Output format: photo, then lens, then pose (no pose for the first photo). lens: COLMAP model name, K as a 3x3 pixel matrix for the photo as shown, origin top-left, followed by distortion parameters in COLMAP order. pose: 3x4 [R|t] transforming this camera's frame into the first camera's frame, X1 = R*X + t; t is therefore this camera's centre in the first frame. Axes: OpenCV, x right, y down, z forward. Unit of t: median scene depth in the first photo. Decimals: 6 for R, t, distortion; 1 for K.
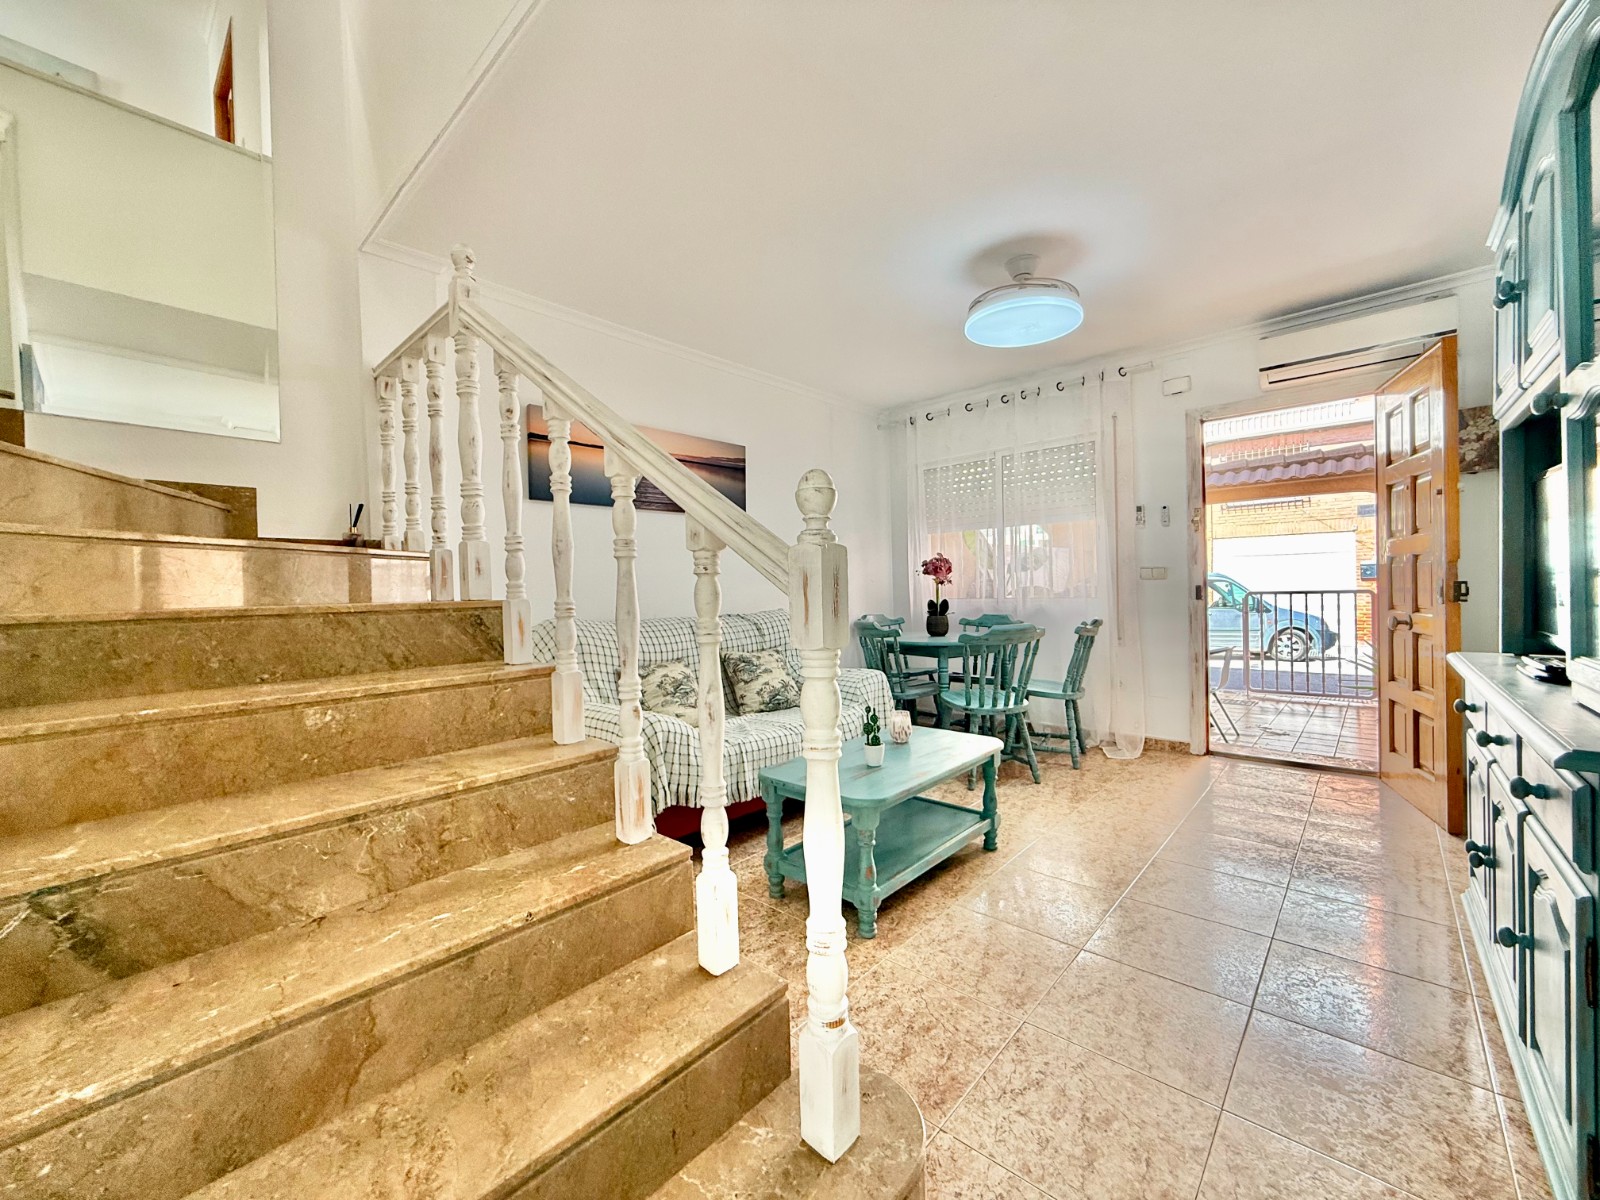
lens RADIAL K [[633.1, 0, 795.4], [0, 633.1, 601.0], [0, 0, 1]] dist [-0.002088, -0.000179]
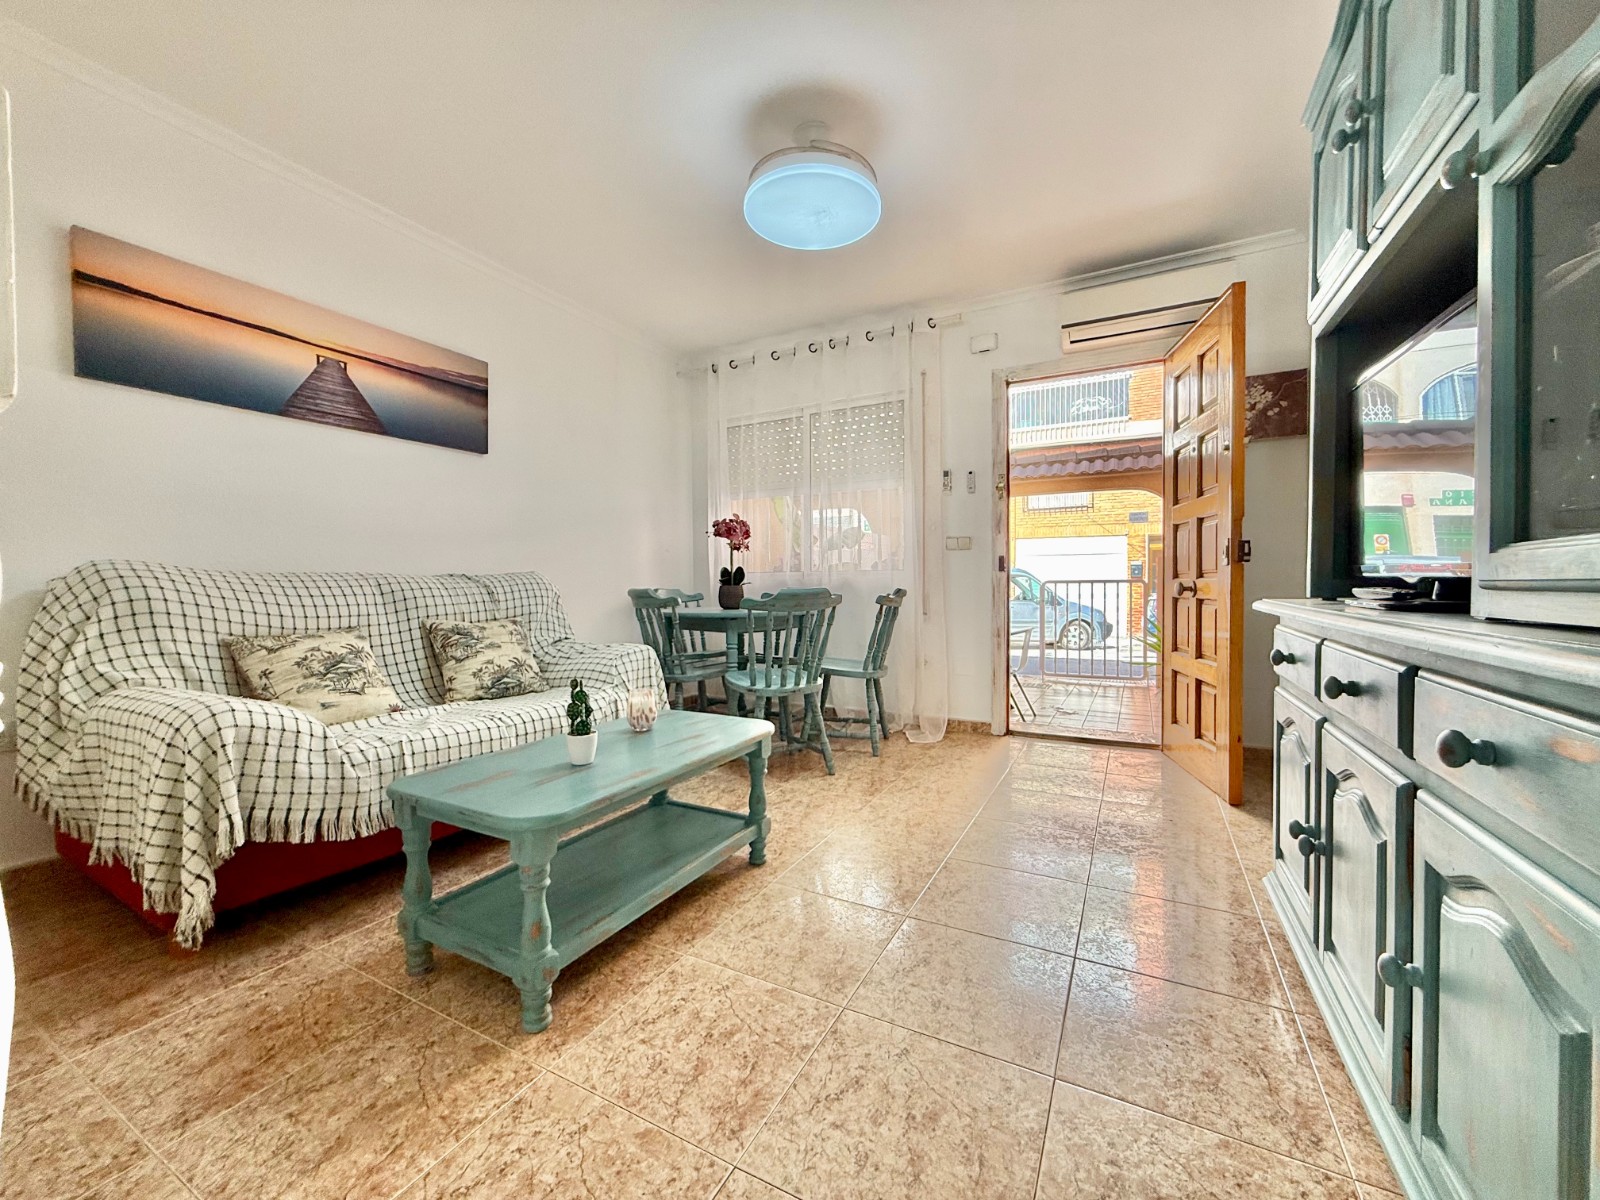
lens RADIAL K [[633.1, 0, 795.4], [0, 633.1, 601.0], [0, 0, 1]] dist [-0.002088, -0.000179]
pose [[0.968898, 0.012997, 0.247118, 0.117587], [-0.013835, 0.999903, 0.001653, 0.050278], [-0.247072, -0.005020, 0.968984, 0.176703]]
